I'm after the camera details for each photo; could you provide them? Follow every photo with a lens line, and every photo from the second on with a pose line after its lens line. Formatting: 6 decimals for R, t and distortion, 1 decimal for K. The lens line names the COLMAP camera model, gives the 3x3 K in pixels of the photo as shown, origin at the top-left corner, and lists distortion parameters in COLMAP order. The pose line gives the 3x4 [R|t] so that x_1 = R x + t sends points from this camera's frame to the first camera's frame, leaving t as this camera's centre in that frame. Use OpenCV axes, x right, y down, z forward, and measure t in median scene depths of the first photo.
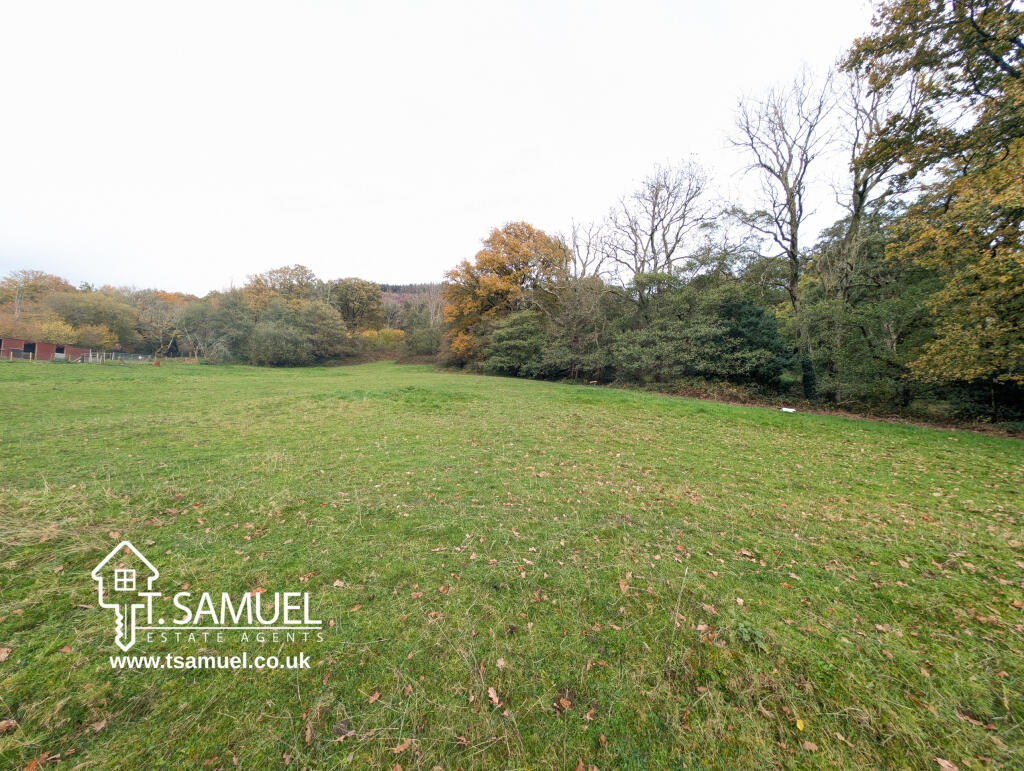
lens RADIAL K [[363.7, 0, 512.3], [0, 363.7, 381.5], [0, 0, 1]] dist [0.005595, -0.000425]
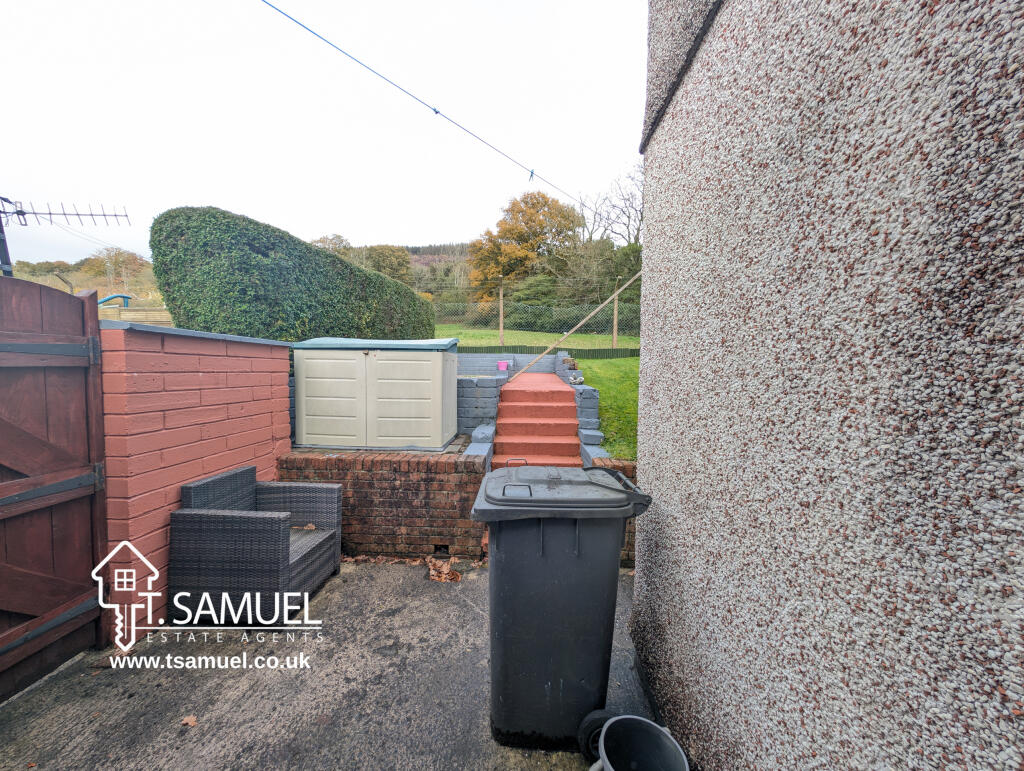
lens RADIAL K [[363.7, 0, 512.3], [0, 363.7, 381.5], [0, 0, 1]] dist [0.005595, -0.000425]
pose [[0.998129, -0.009785, -0.060347, 0.010251], [0.016072, 0.994387, 0.104579, 0.020219], [0.058985, -0.105354, 0.992684, -0.172600]]
